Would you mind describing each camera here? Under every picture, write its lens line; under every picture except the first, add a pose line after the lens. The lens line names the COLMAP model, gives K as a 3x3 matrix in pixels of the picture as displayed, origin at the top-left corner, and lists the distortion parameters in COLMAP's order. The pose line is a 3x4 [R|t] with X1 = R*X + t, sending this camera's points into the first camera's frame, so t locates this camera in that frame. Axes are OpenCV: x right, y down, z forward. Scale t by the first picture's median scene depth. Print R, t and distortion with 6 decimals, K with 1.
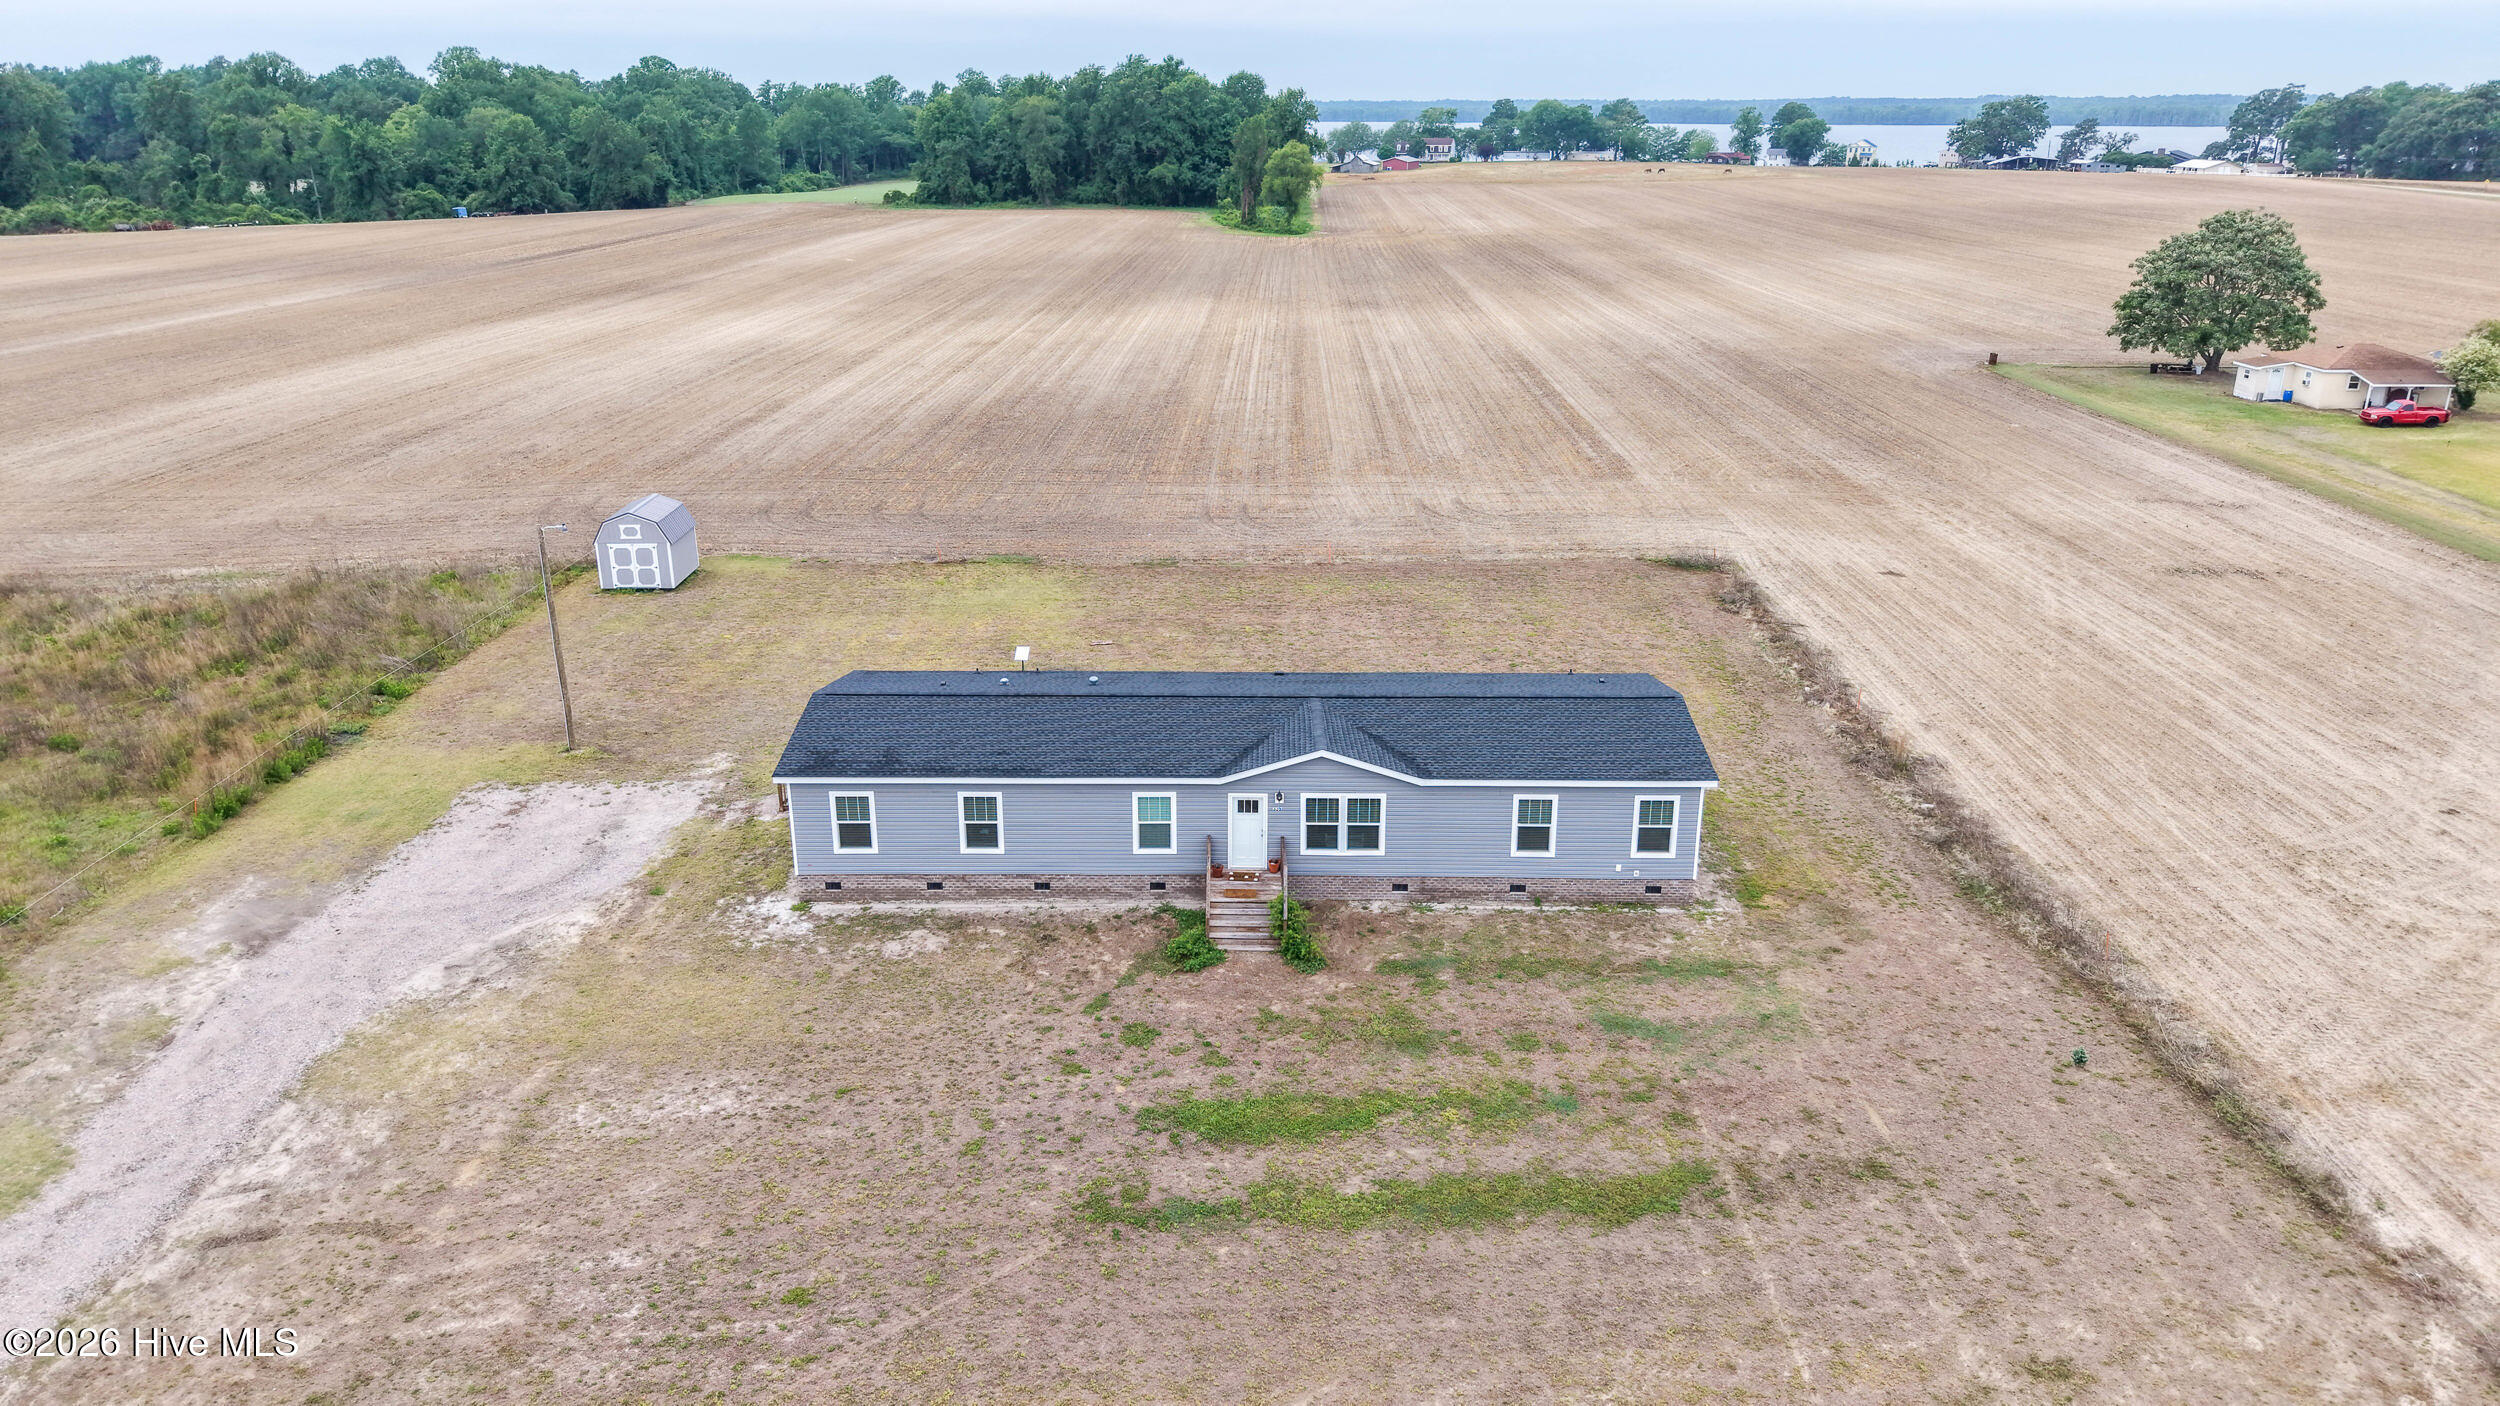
lens RADIAL K [[1677.2, 0, 1250.0], [0, 1677.2, 703.0], [0, 0, 1]] dist [0.027968, -0.033218]
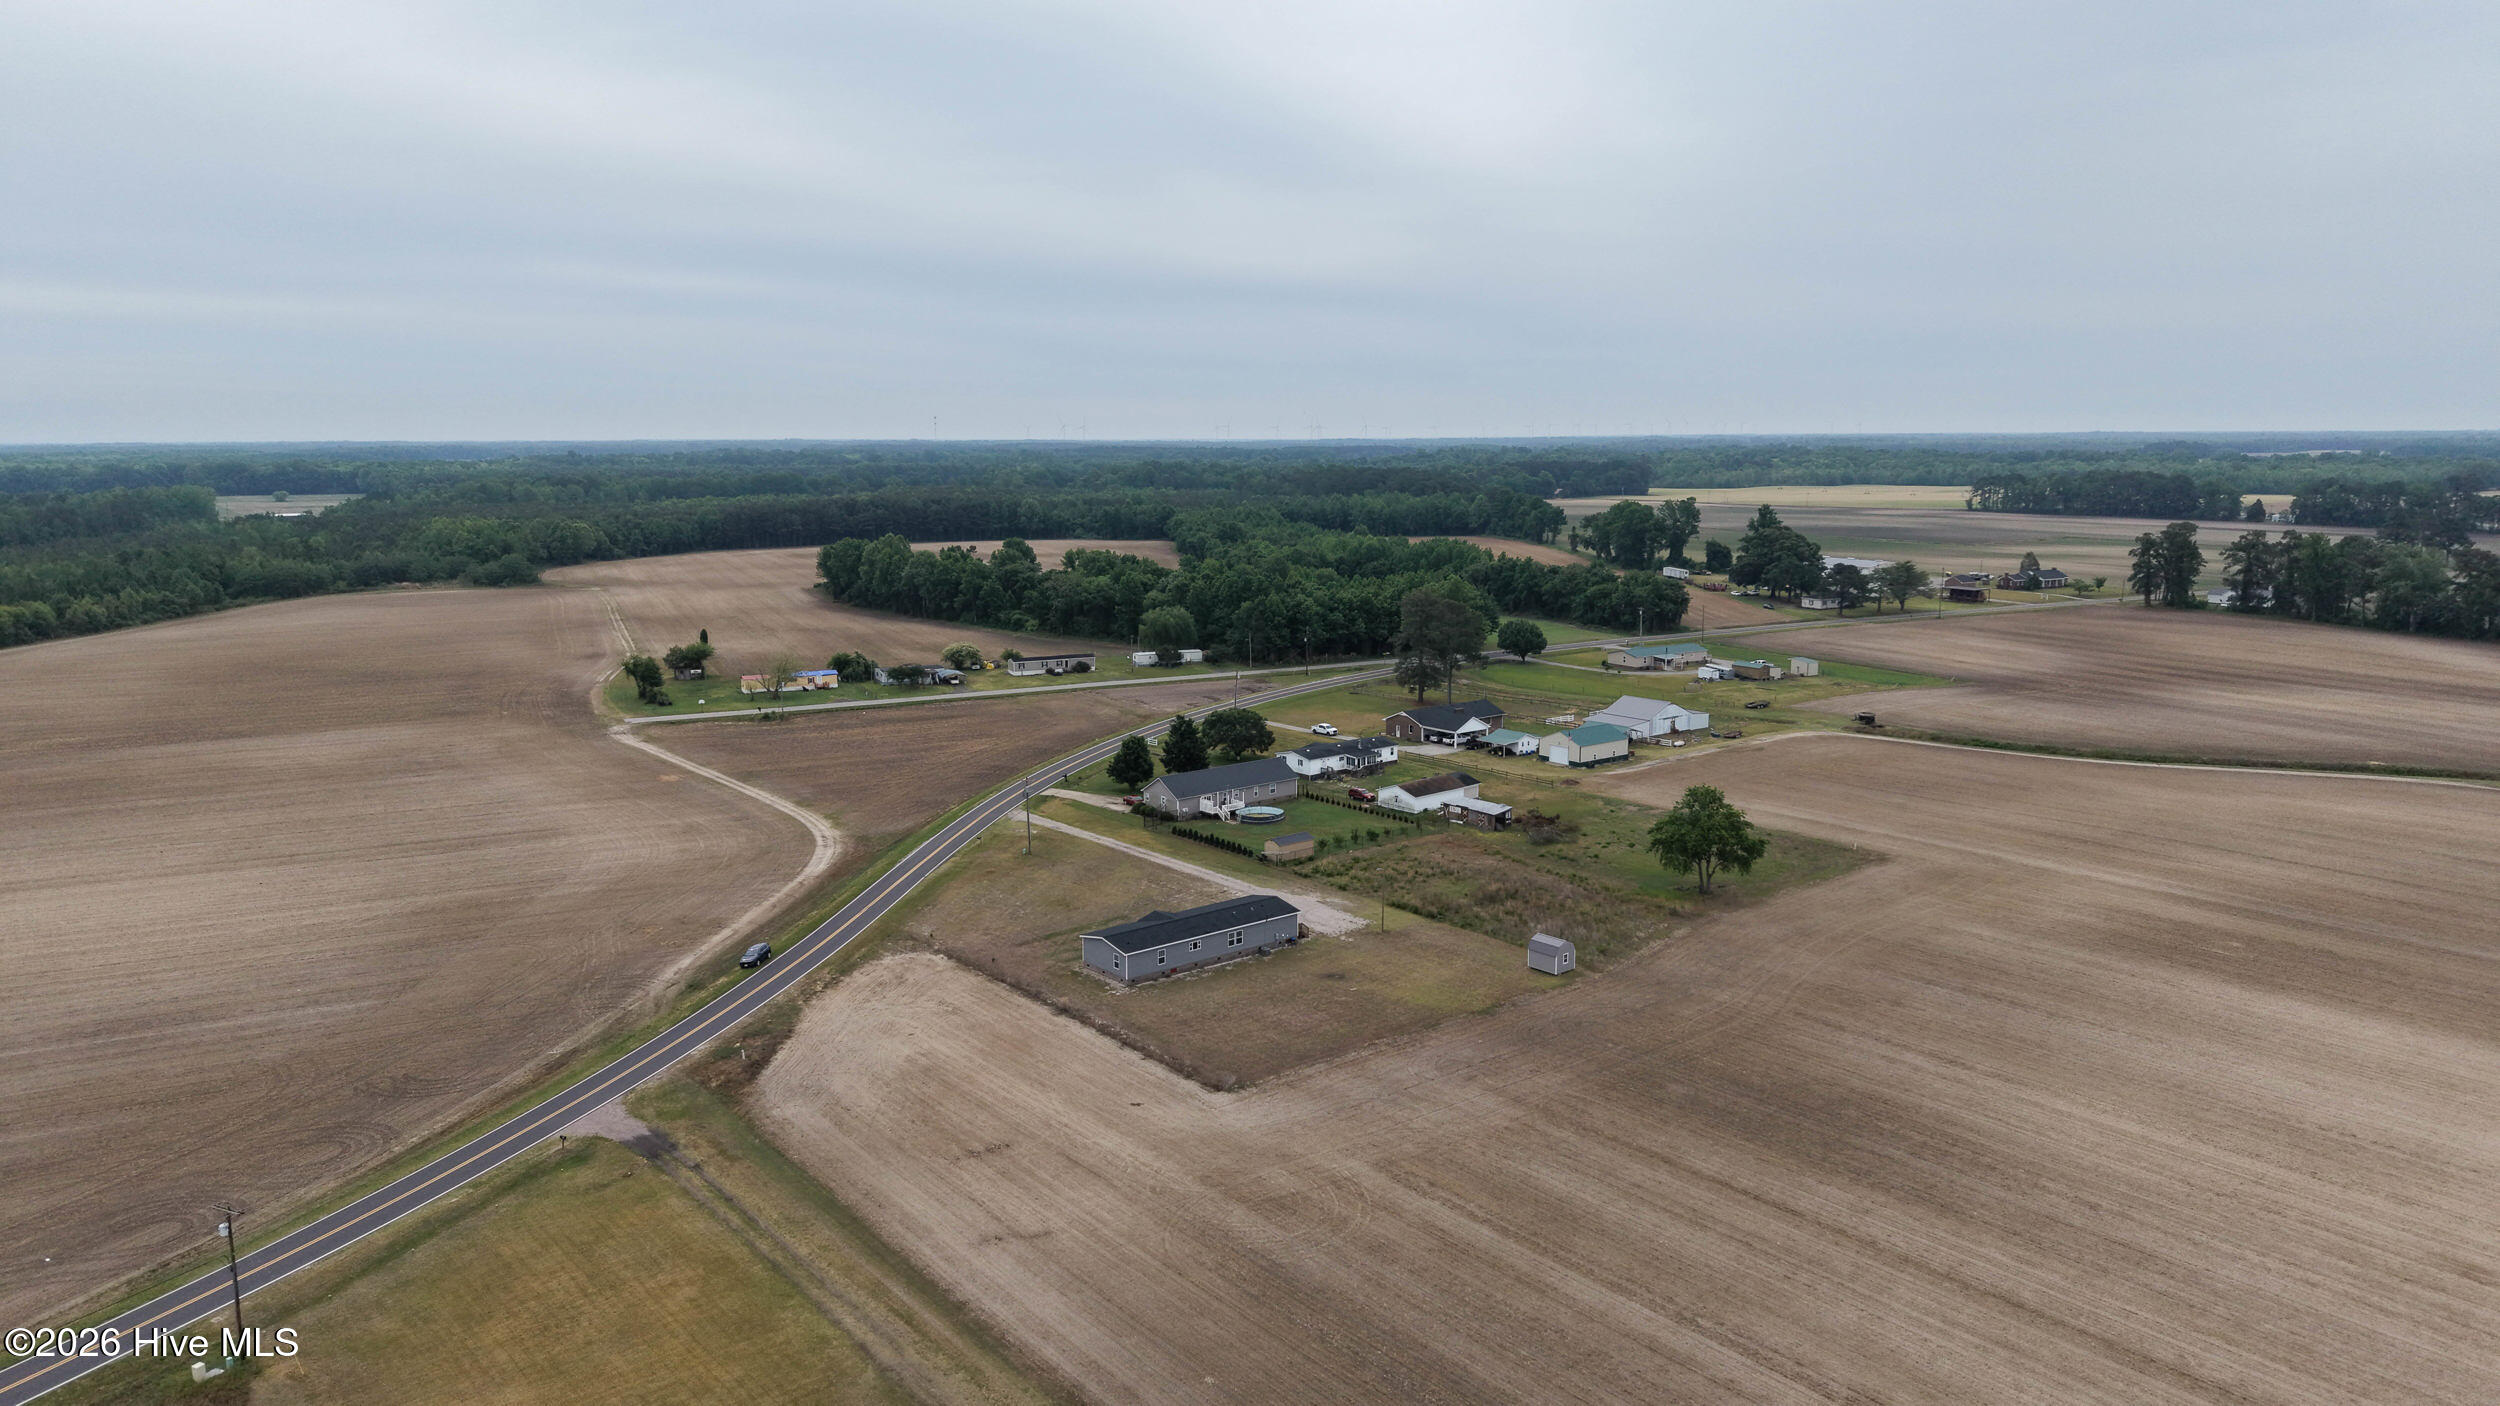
lens RADIAL K [[1664.0, 0, 1250.3], [0, 1664.0, 672.2], [0, 0, 1]] dist [0.074350, -0.096524]
pose [[-0.766692, 0.095207, -0.634917, 2.154573], [-0.209535, 0.897683, 0.387634, -1.913006], [0.606860, 0.430233, -0.668297, 3.195085]]
